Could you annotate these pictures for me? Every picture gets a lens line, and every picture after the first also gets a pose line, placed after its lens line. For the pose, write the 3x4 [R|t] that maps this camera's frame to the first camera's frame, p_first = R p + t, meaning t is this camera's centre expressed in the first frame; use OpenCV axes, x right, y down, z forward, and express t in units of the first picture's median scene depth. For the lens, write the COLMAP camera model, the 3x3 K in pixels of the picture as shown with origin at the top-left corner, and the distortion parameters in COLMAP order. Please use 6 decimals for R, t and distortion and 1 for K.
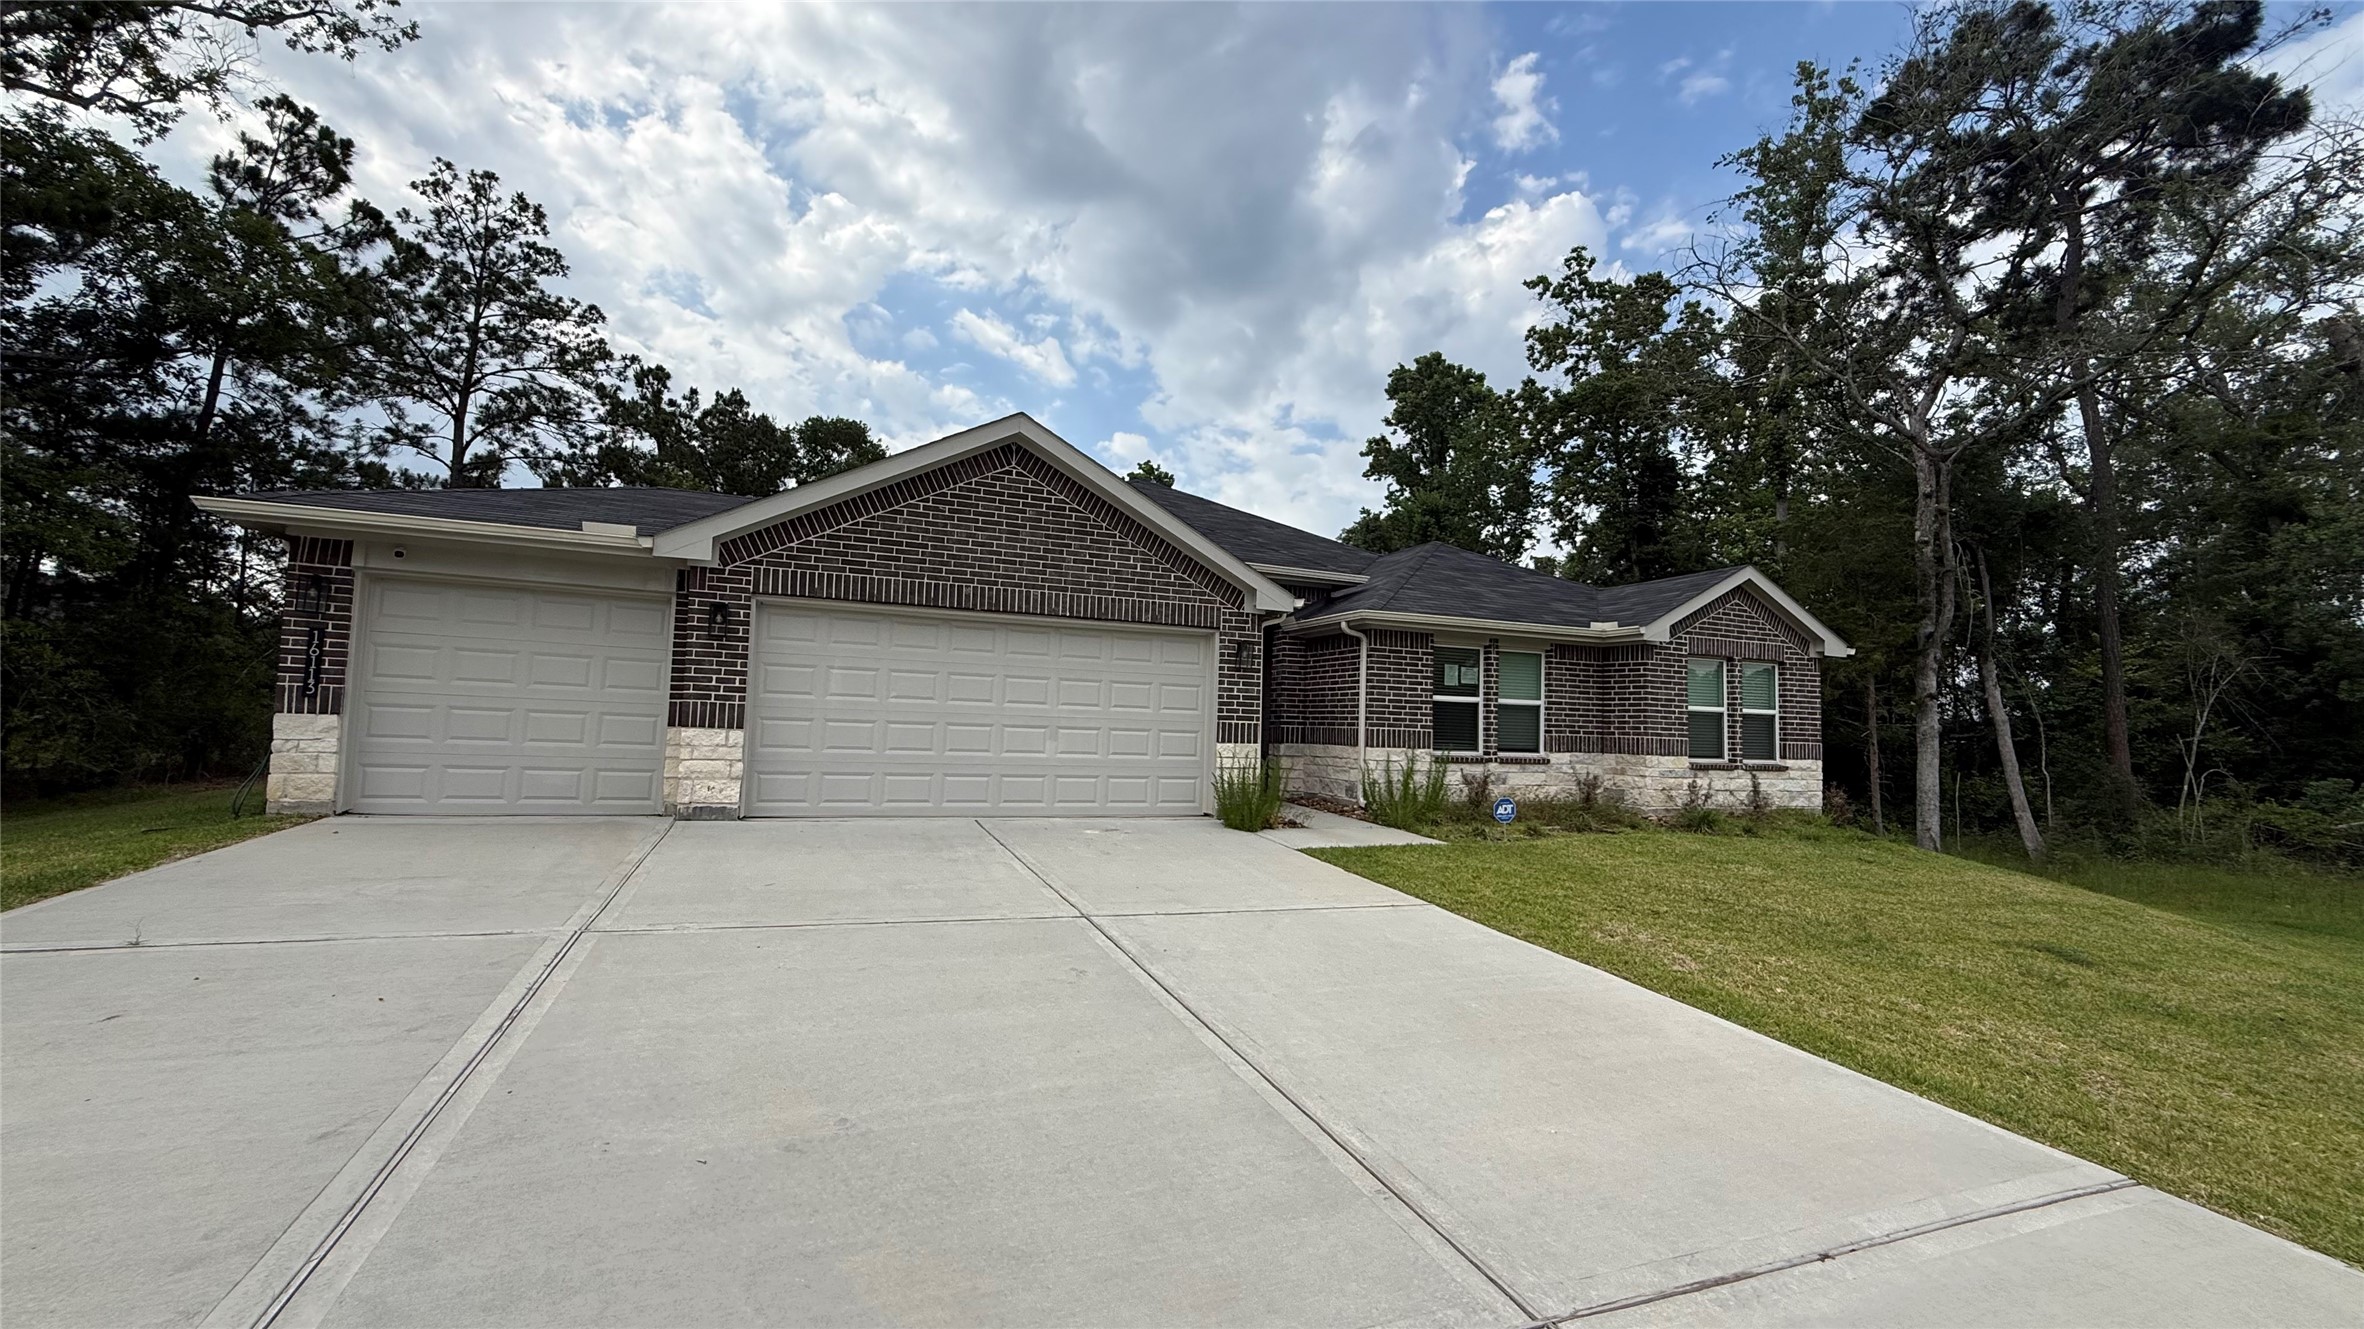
lens RADIAL K [[956.9, 0, 1186.6], [0, 956.9, 665.1], [0, 0, 1]] dist [-0.002296, 0.000564]
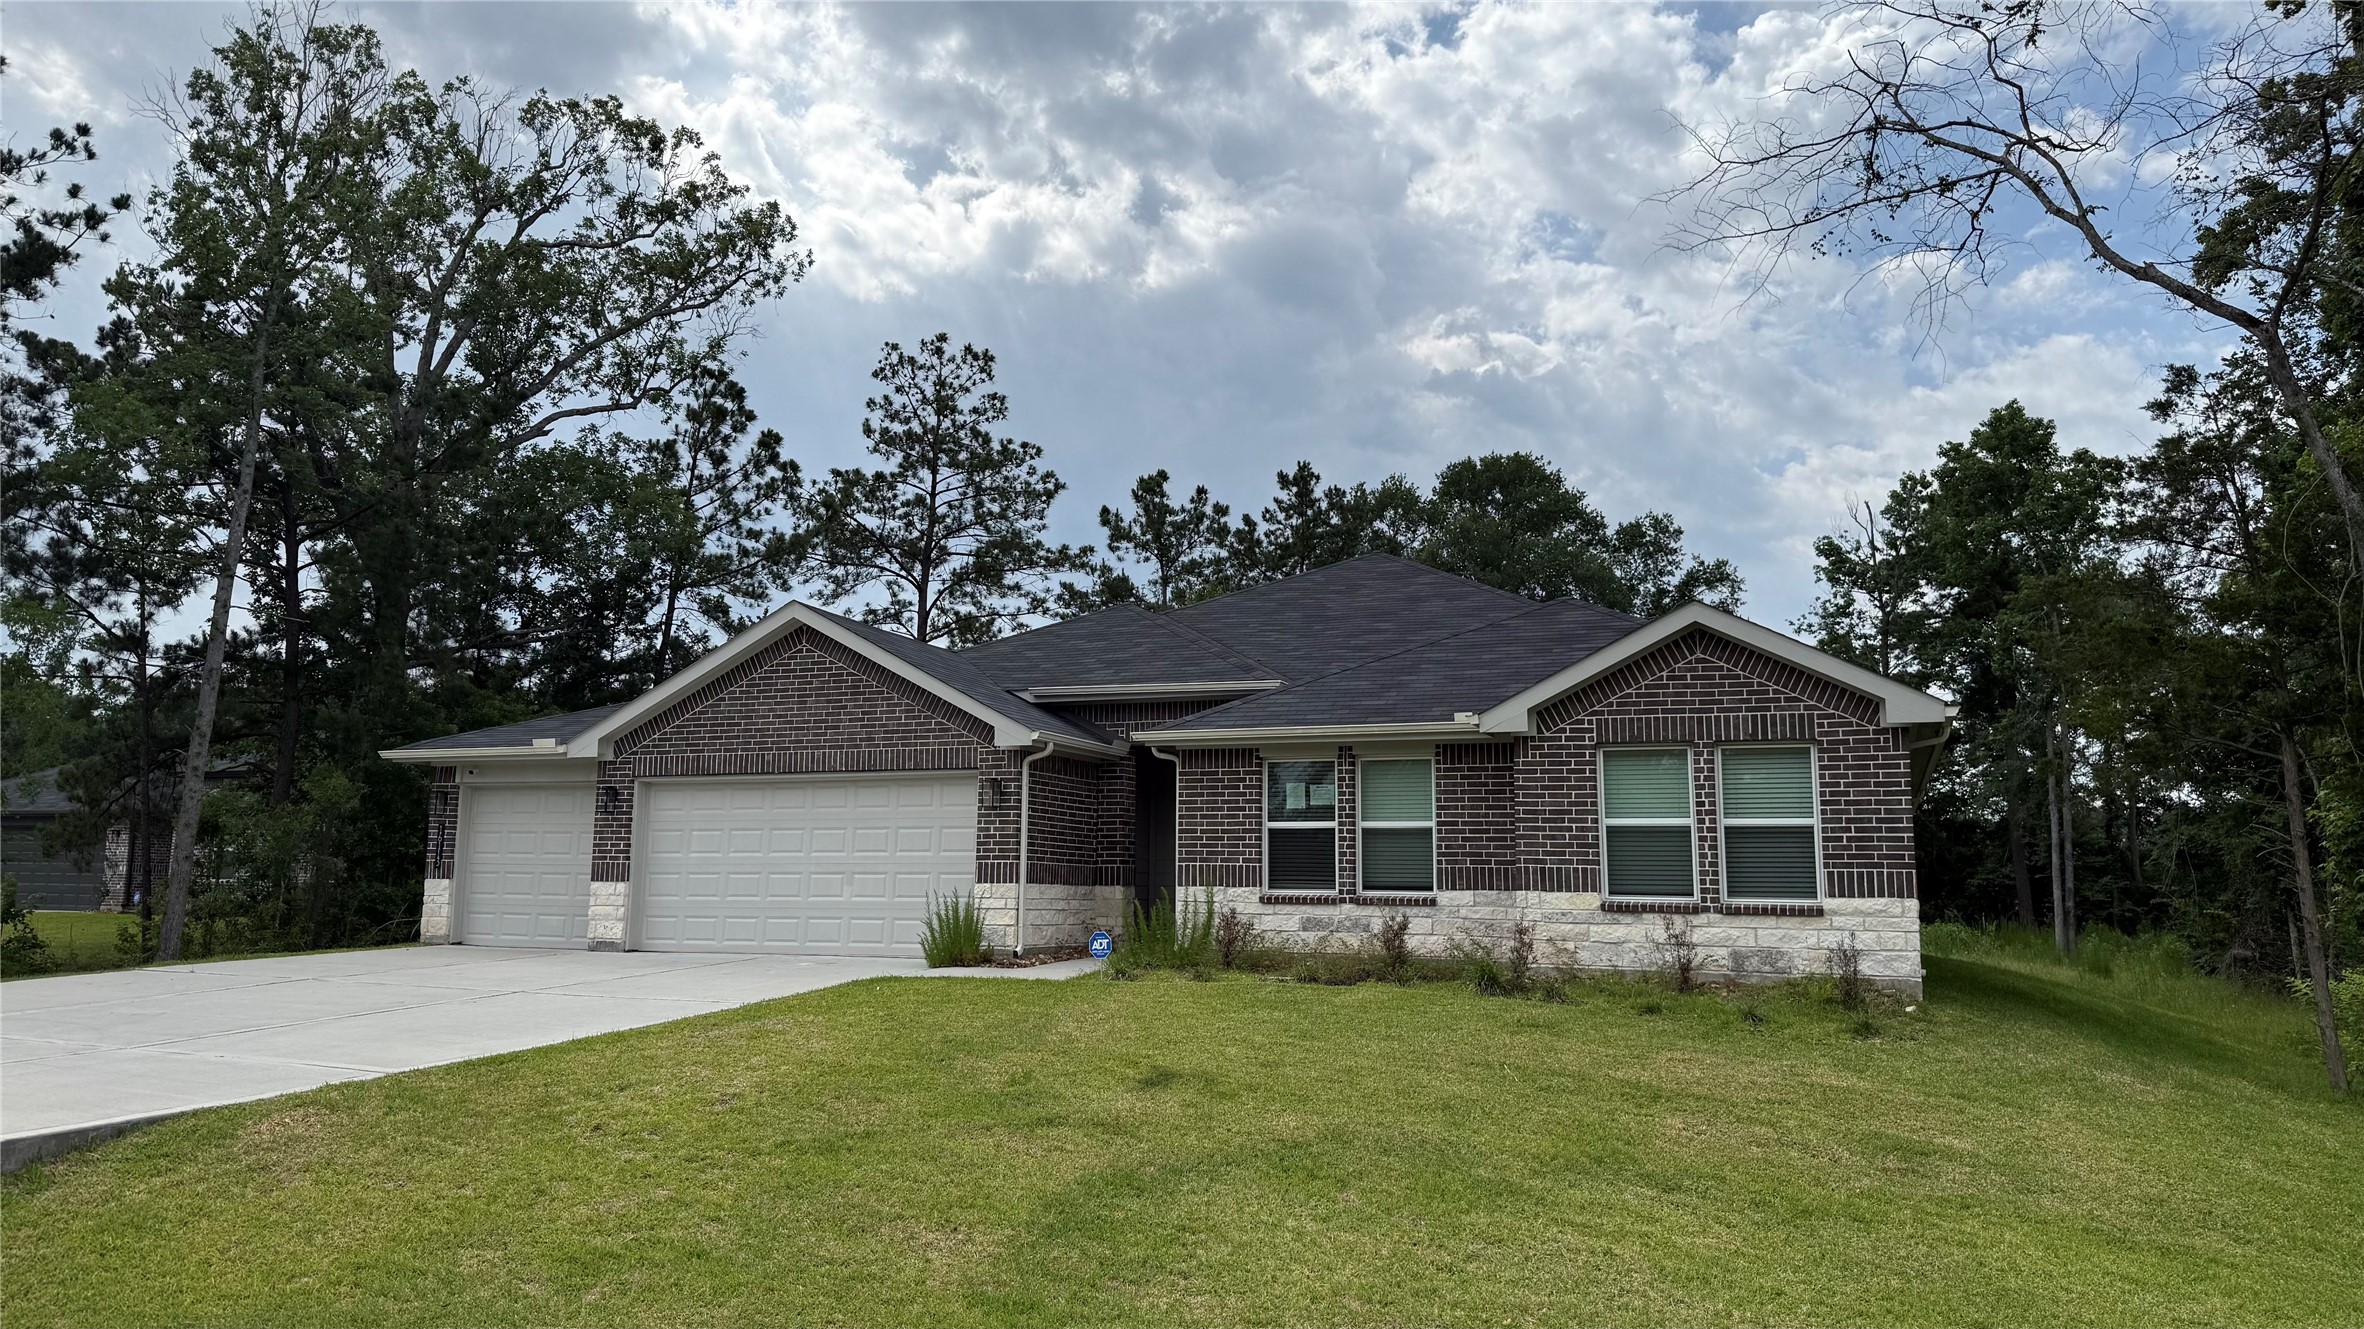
lens RADIAL K [[1622.9, 0, 1182.4], [0, 1622.9, 704.4], [0, 0, 1]] dist [0.095593, -0.000659]
pose [[0.713253, -0.101450, -0.693525, 1.164301], [0.060819, 0.994696, -0.082956, 0.041075], [0.698263, 0.016990, 0.715640, -0.059204]]
